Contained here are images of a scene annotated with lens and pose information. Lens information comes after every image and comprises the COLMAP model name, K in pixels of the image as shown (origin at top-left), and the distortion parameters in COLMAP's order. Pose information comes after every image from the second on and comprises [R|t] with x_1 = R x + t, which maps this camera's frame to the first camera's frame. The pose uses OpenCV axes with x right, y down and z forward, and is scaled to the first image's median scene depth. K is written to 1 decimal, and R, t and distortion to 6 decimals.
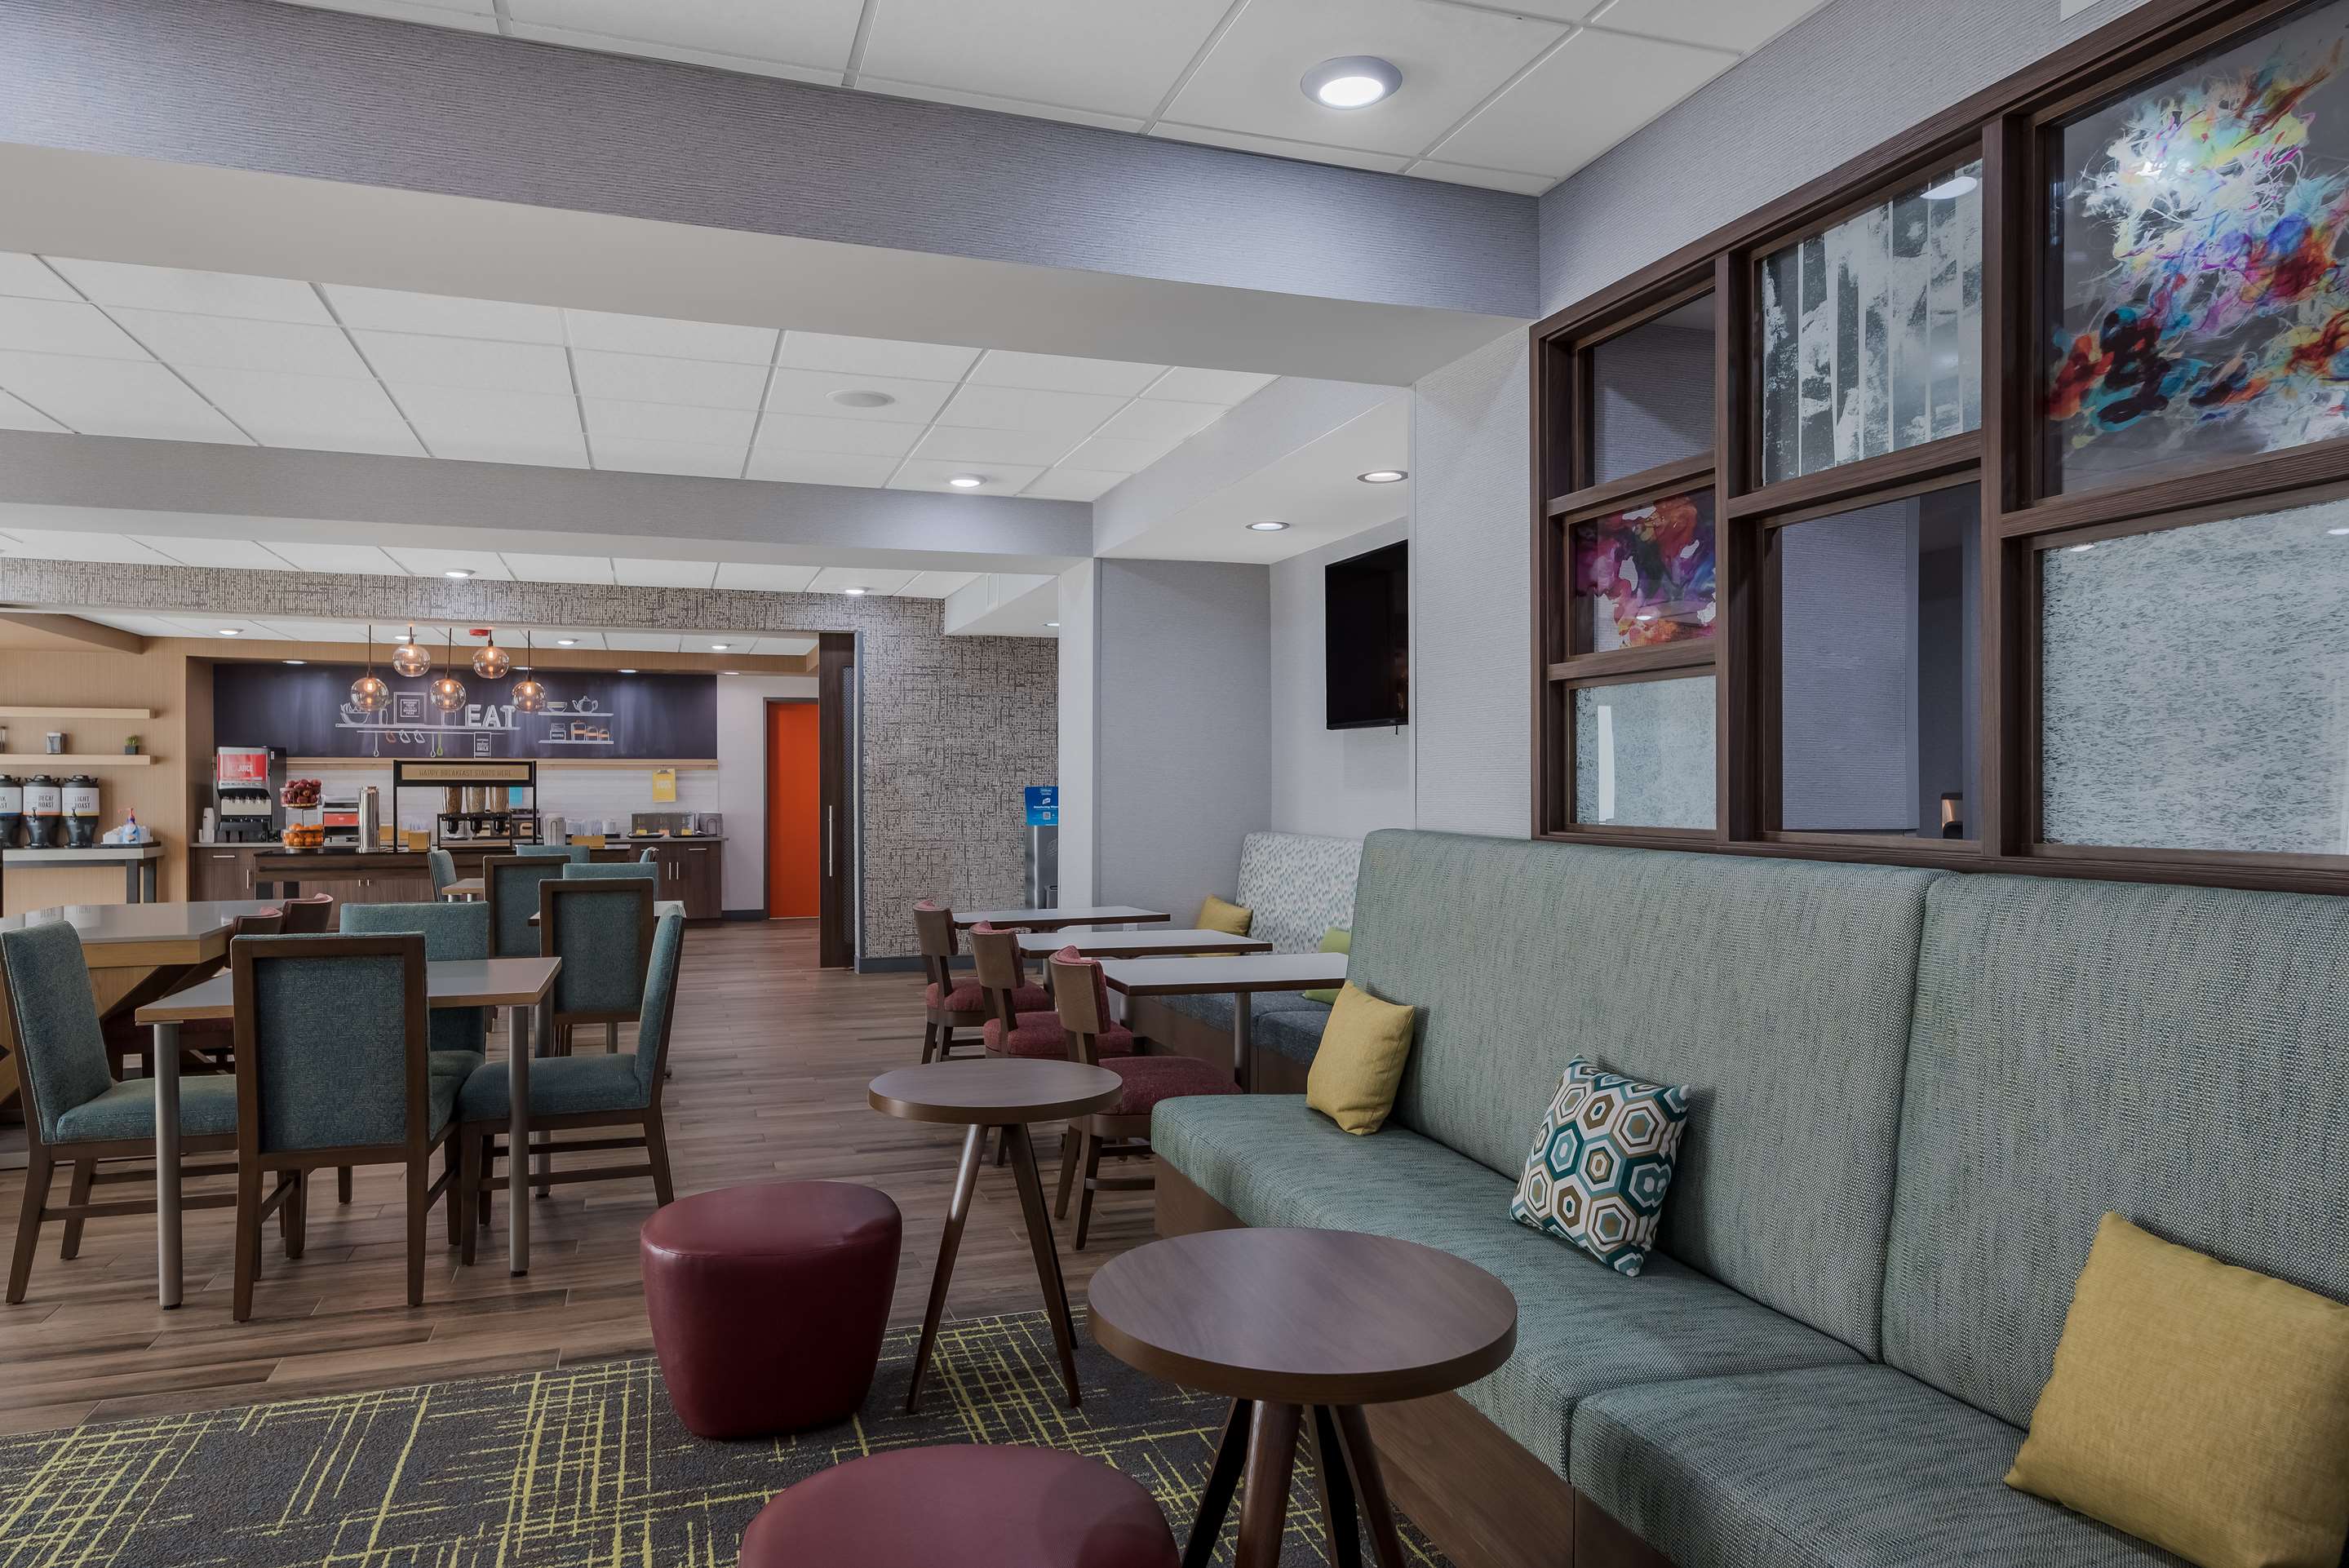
lens RADIAL K [[1521.1, 0, 1174.5], [0, 1521.1, 784.0], [0, 0, 1]] dist [0.020949, 0.000154]
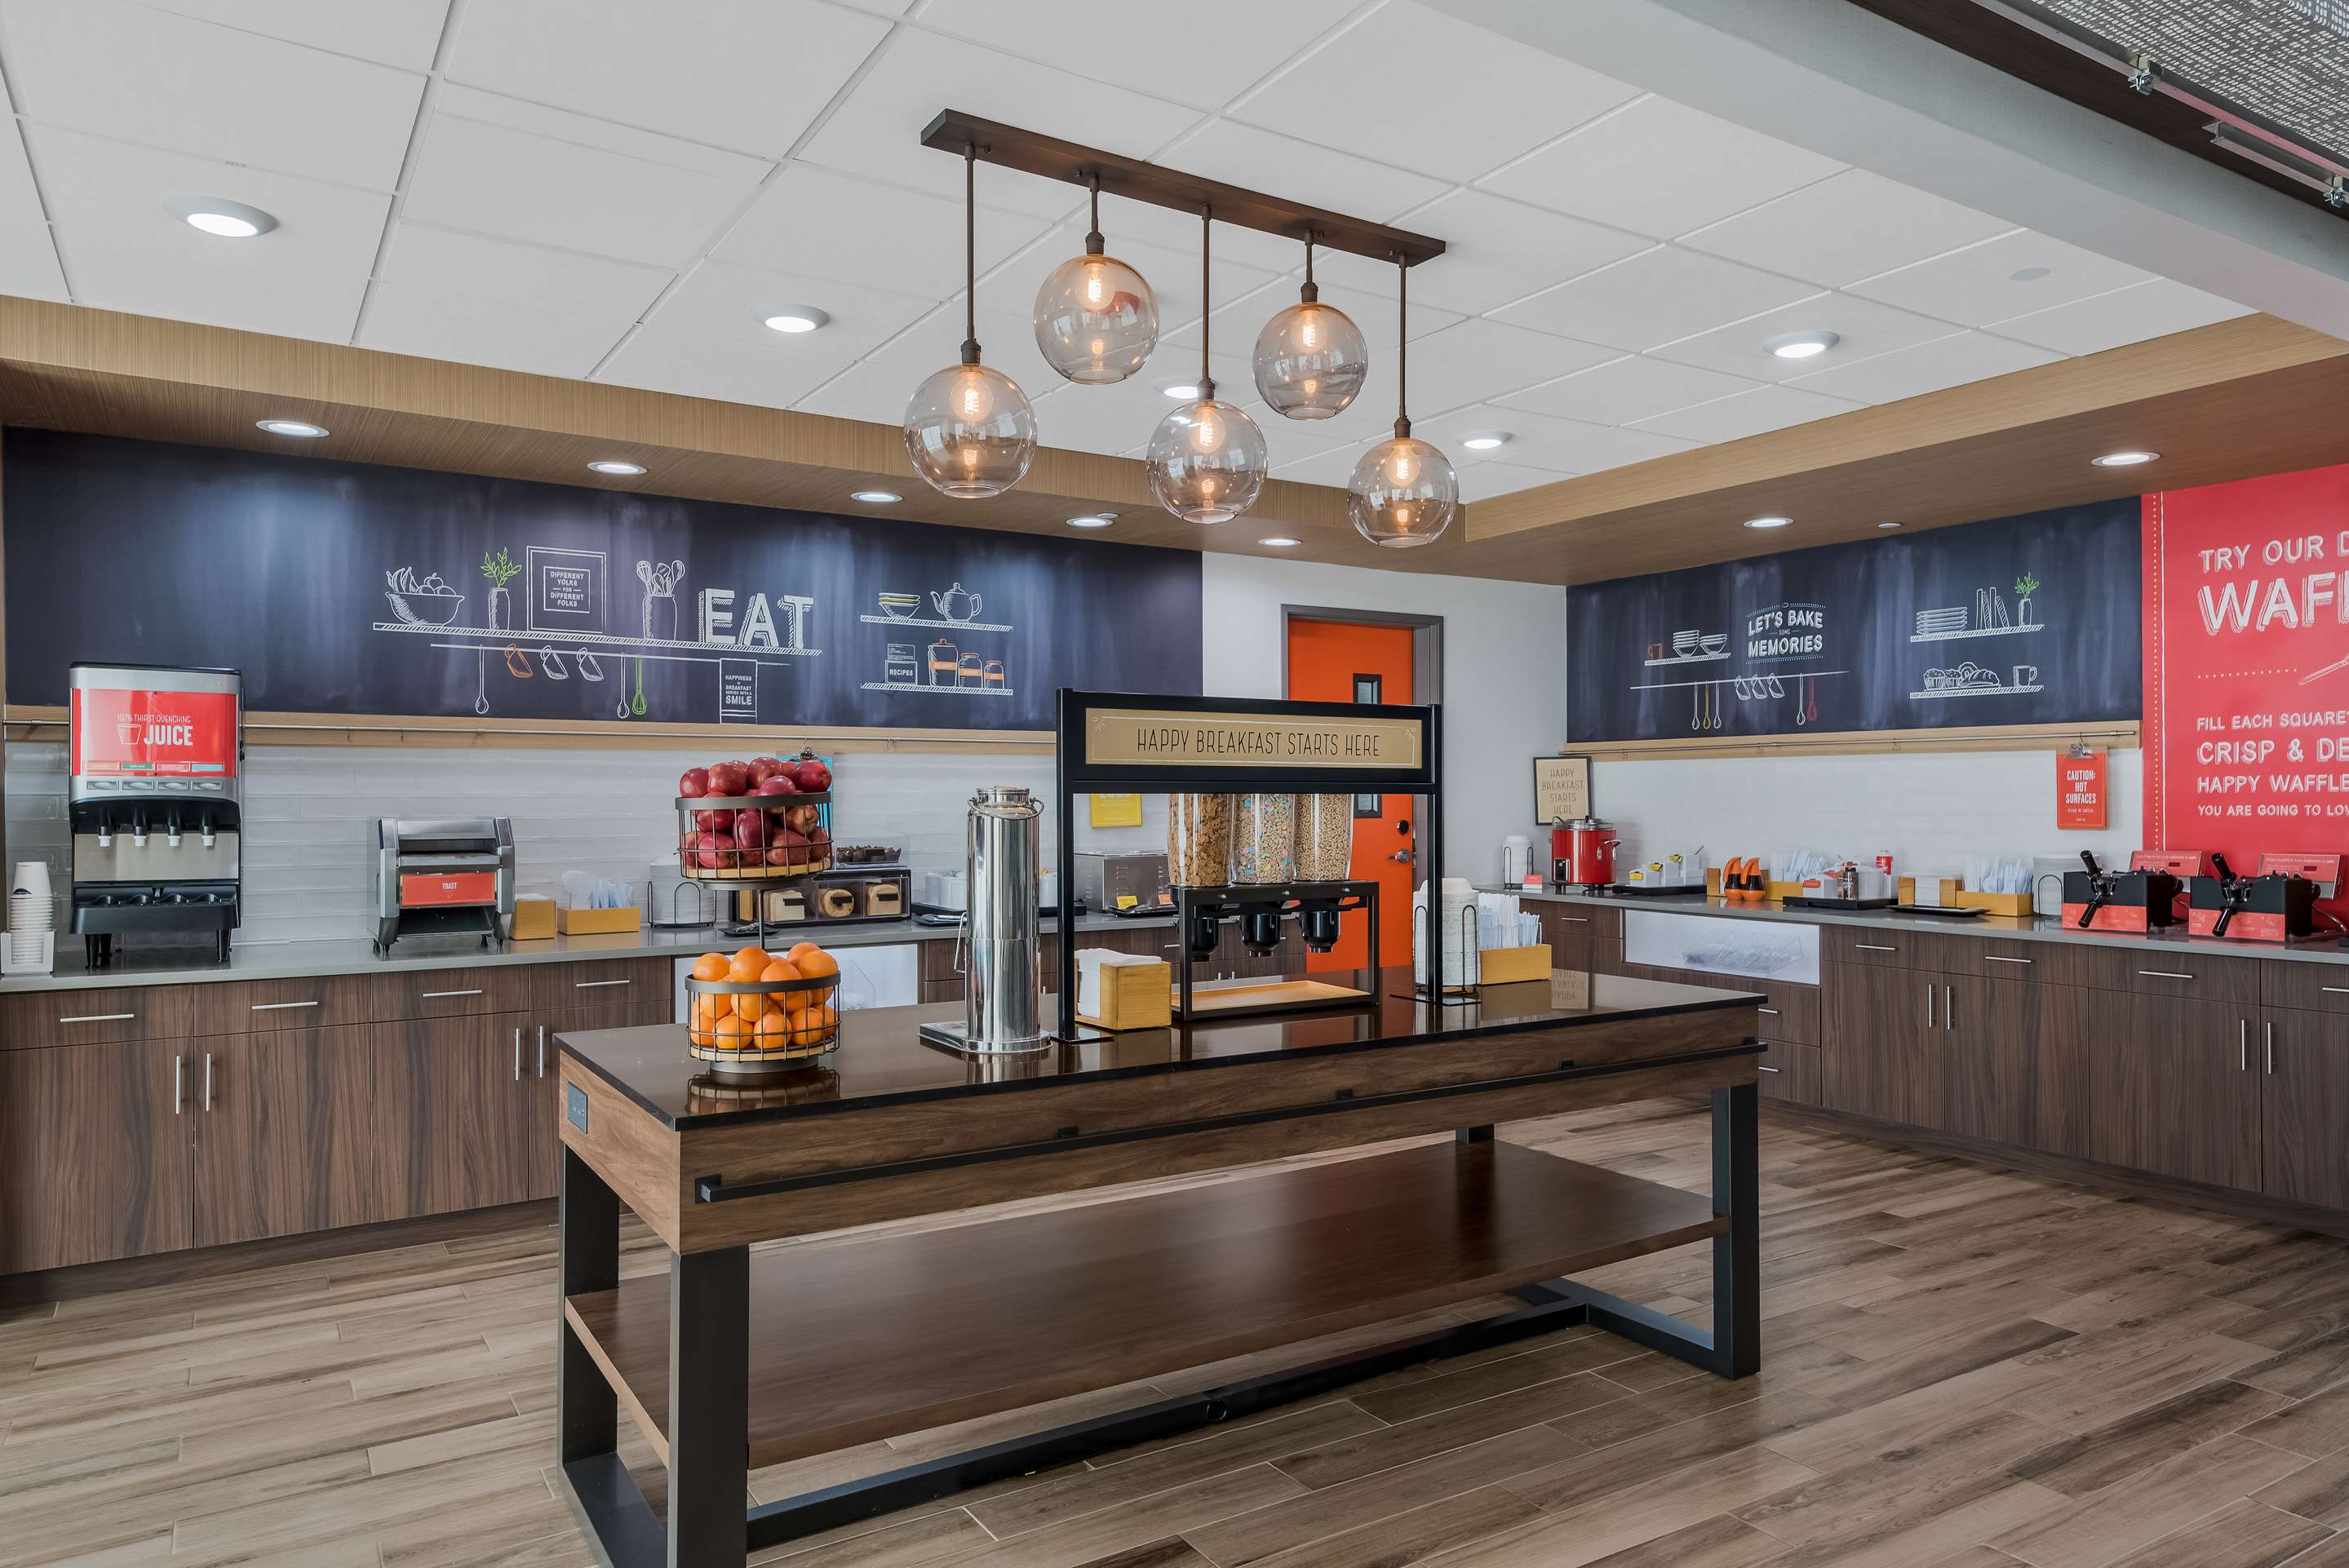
lens RADIAL K [[1521.3, 0, 1174.5], [0, 1521.3, 784.0], [0, 0, 1]] dist [0.035367, -0.000881]
pose [[0.974114, 0.001205, 0.226055, -0.939630], [0.000337, 0.999977, -0.006782, 0.004067], [-0.226058, 0.006683, 0.974091, 1.267902]]
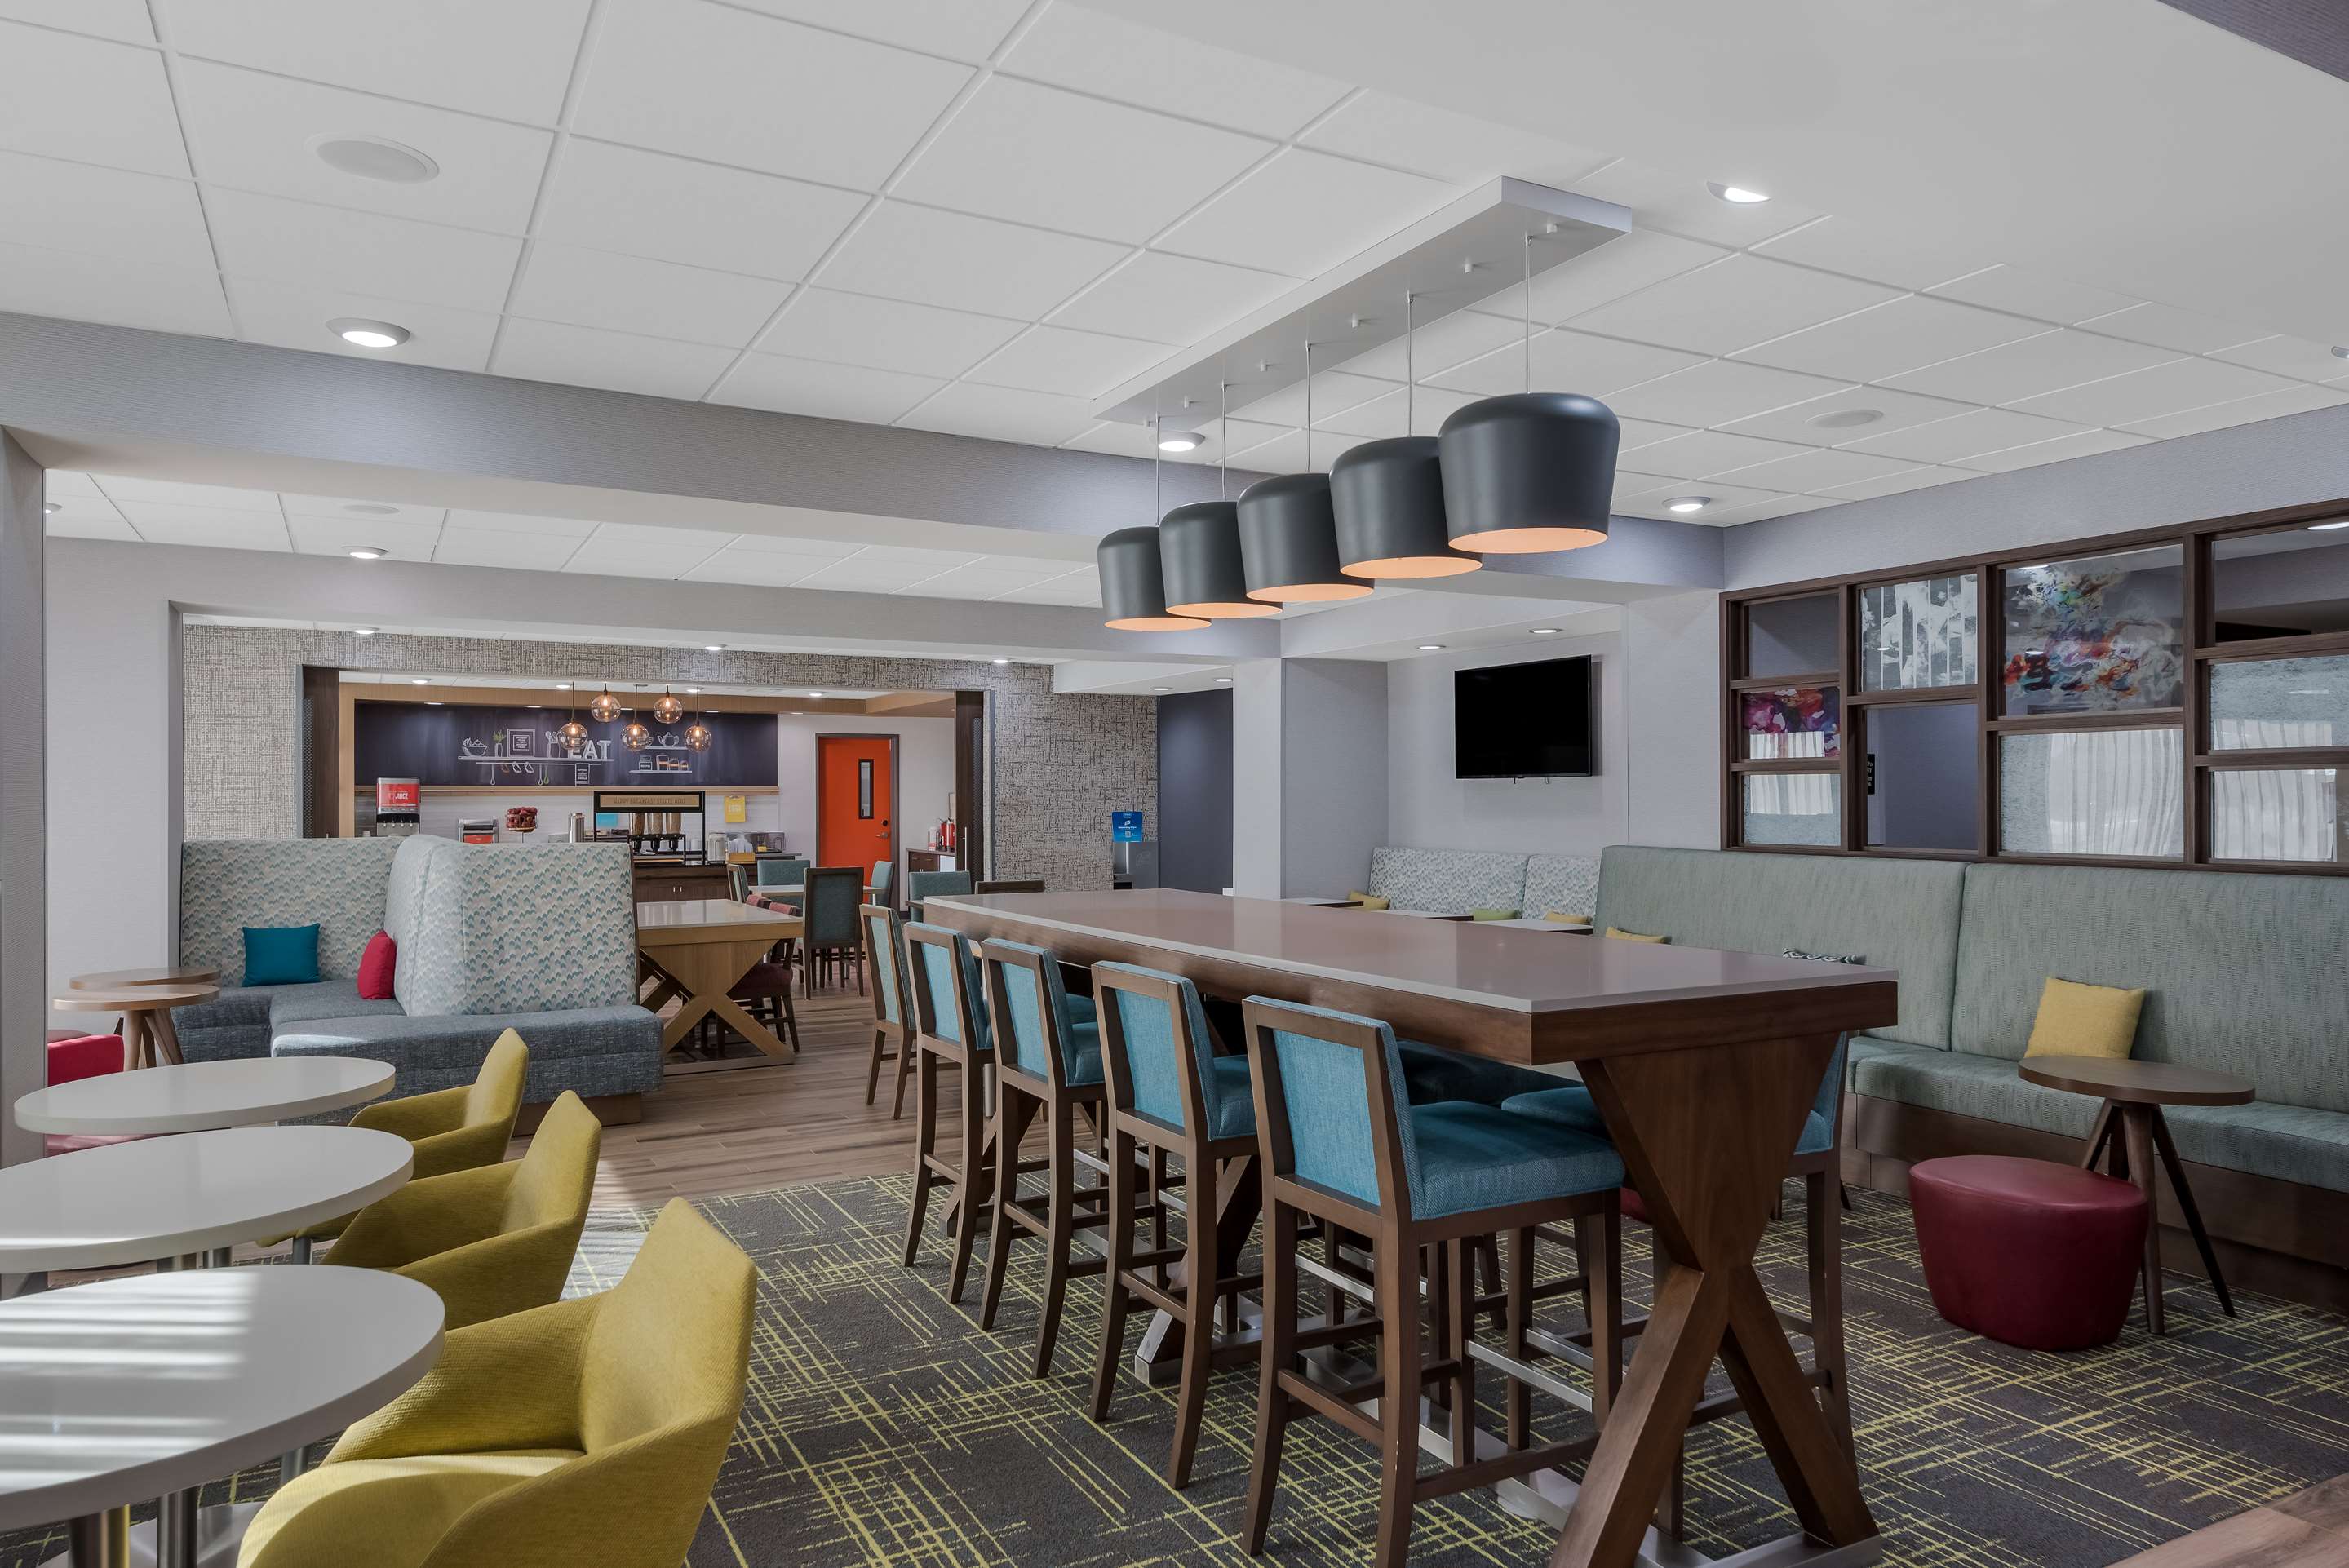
lens RADIAL K [[1521.1, 0, 1174.5], [0, 1521.1, 784.0], [0, 0, 1]] dist [0.020949, 0.000154]
pose [[0.987181, 0.000904, 0.159604, -0.424372], [0.000422, 0.999966, -0.008272, -0.018545], [-0.159606, 0.008233, 0.987147, -0.457824]]
